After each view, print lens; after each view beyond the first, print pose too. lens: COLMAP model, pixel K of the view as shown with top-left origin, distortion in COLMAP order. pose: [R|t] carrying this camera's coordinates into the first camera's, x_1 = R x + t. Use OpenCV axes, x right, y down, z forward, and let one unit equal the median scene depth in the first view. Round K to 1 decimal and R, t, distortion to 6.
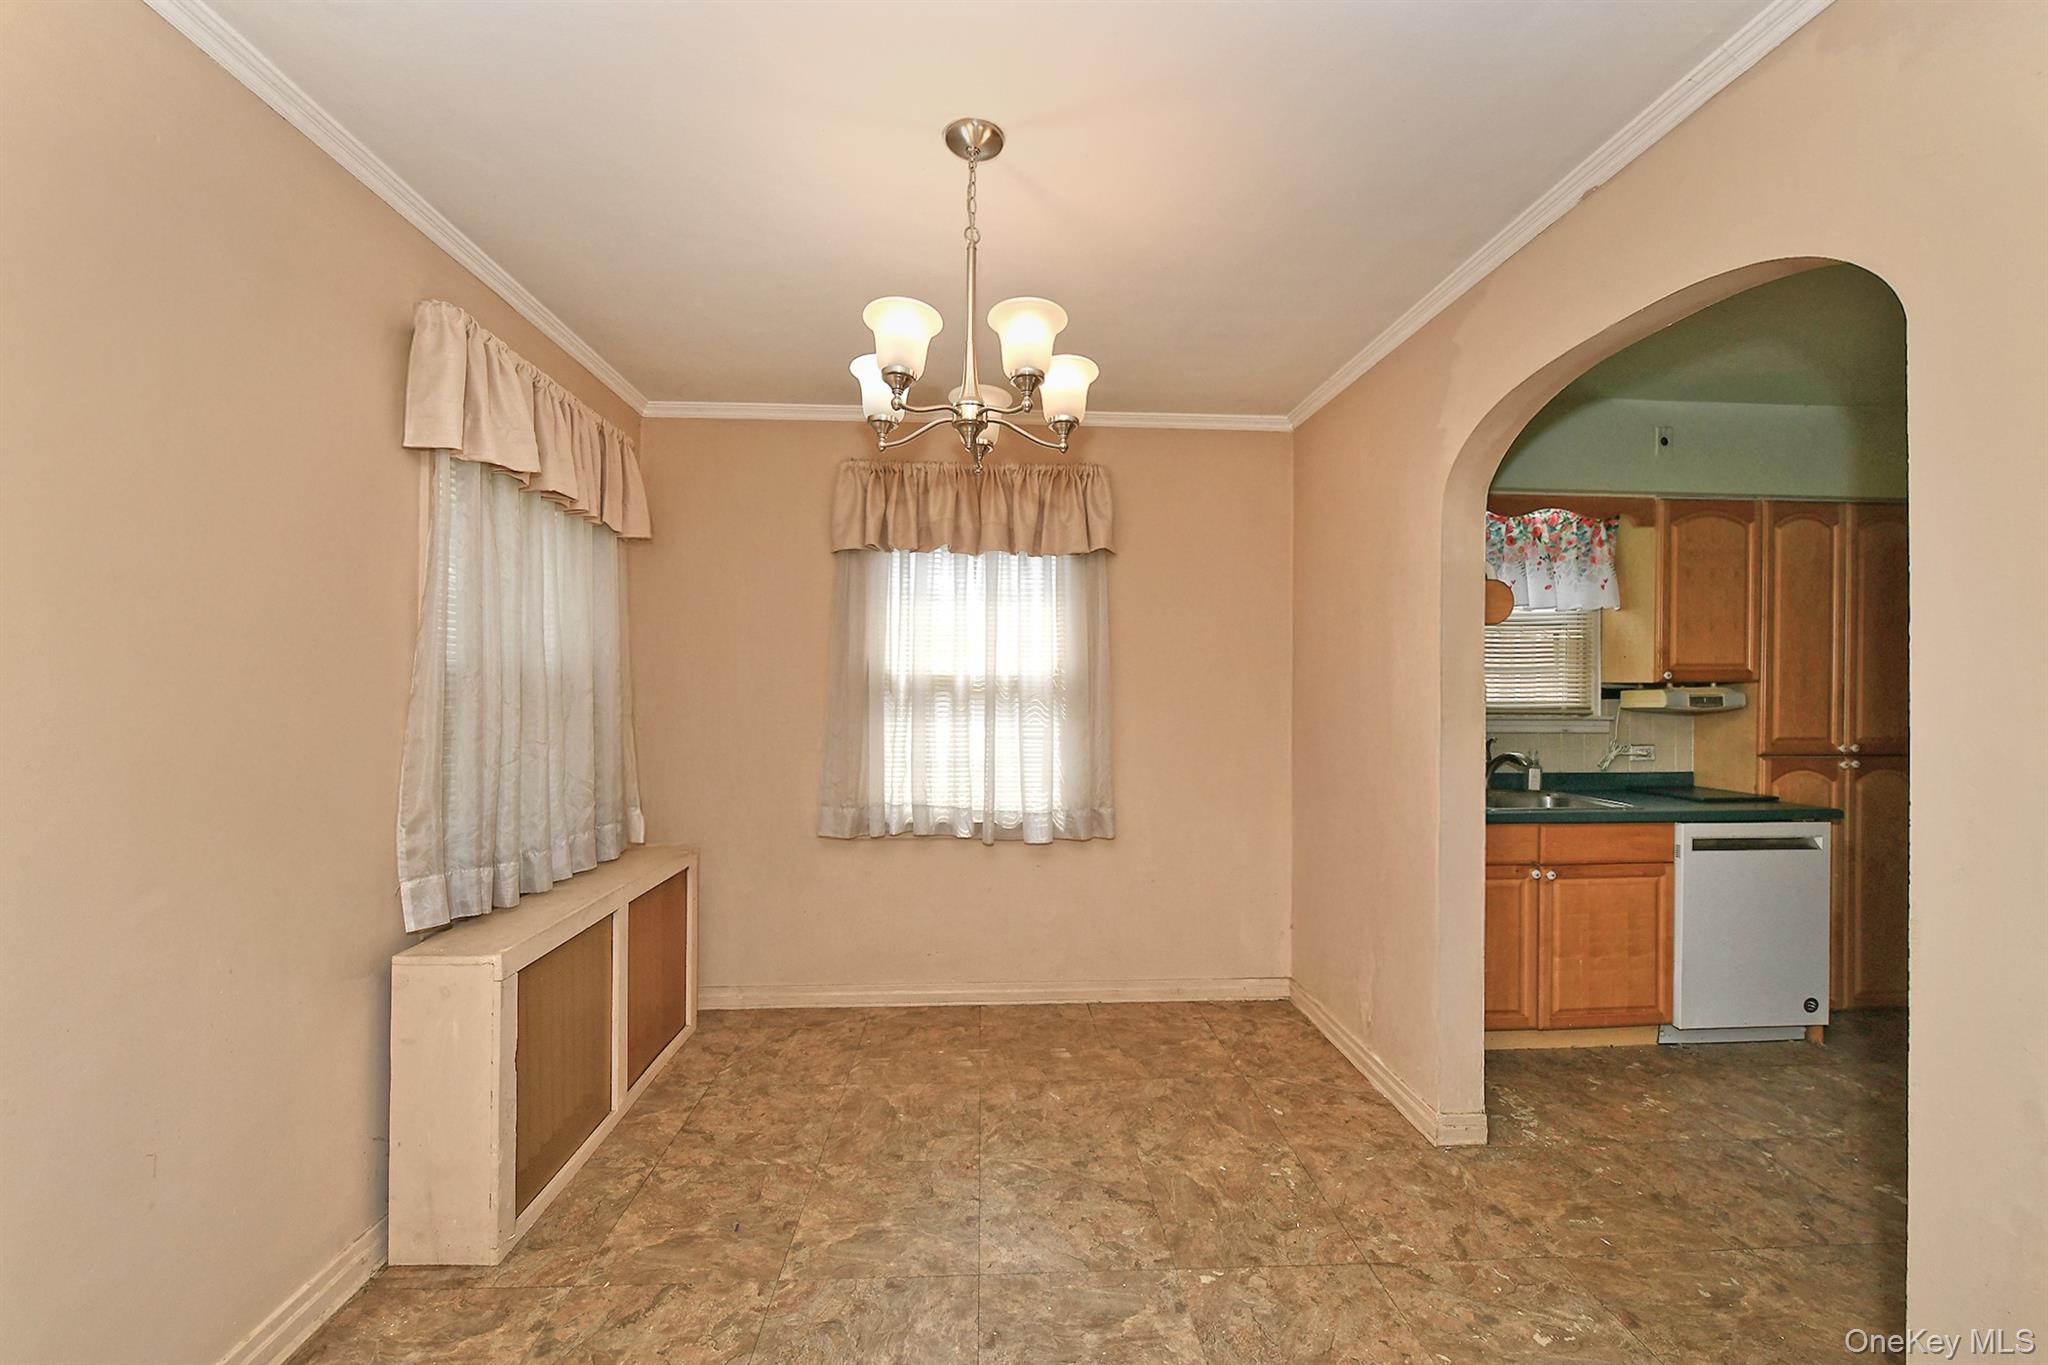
lens RADIAL K [[855.3, 0, 1028.0], [0, 855.3, 711.6], [0, 0, 1]] dist [-0.011289, -0.000253]
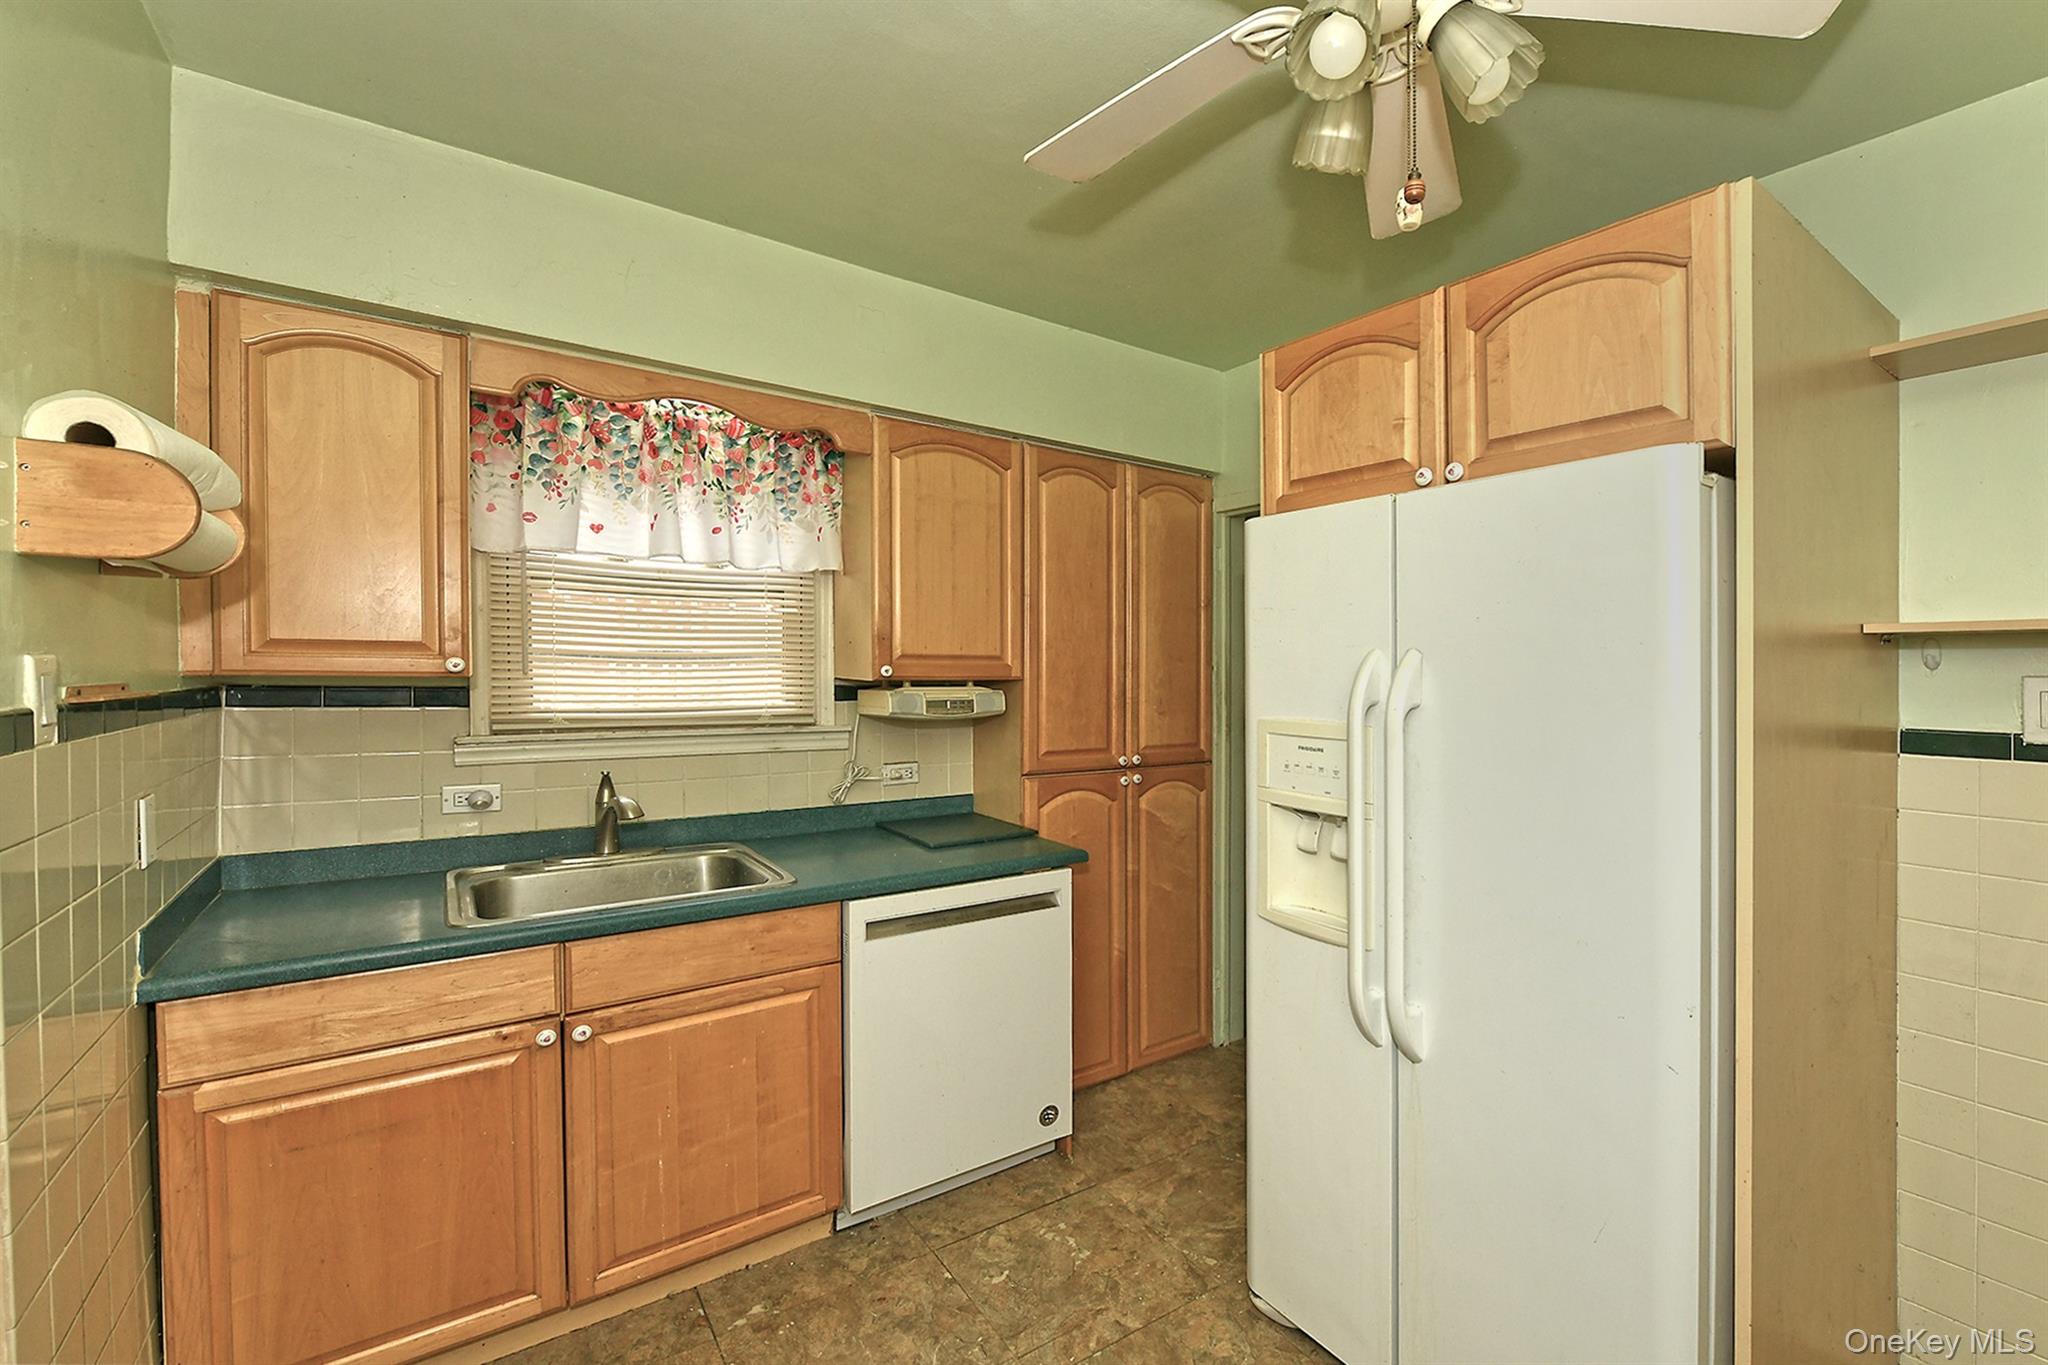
lens RADIAL K [[829.1, 0, 1111.7], [0, 829.1, 674.2], [0, 0, 1]] dist [-0.009823, -0.000057]
pose [[0.866712, 0.009076, 0.498727, 0.571345], [-0.004905, 0.999941, -0.009673, -0.033917], [-0.498785, 0.005938, 0.866705, 0.317897]]
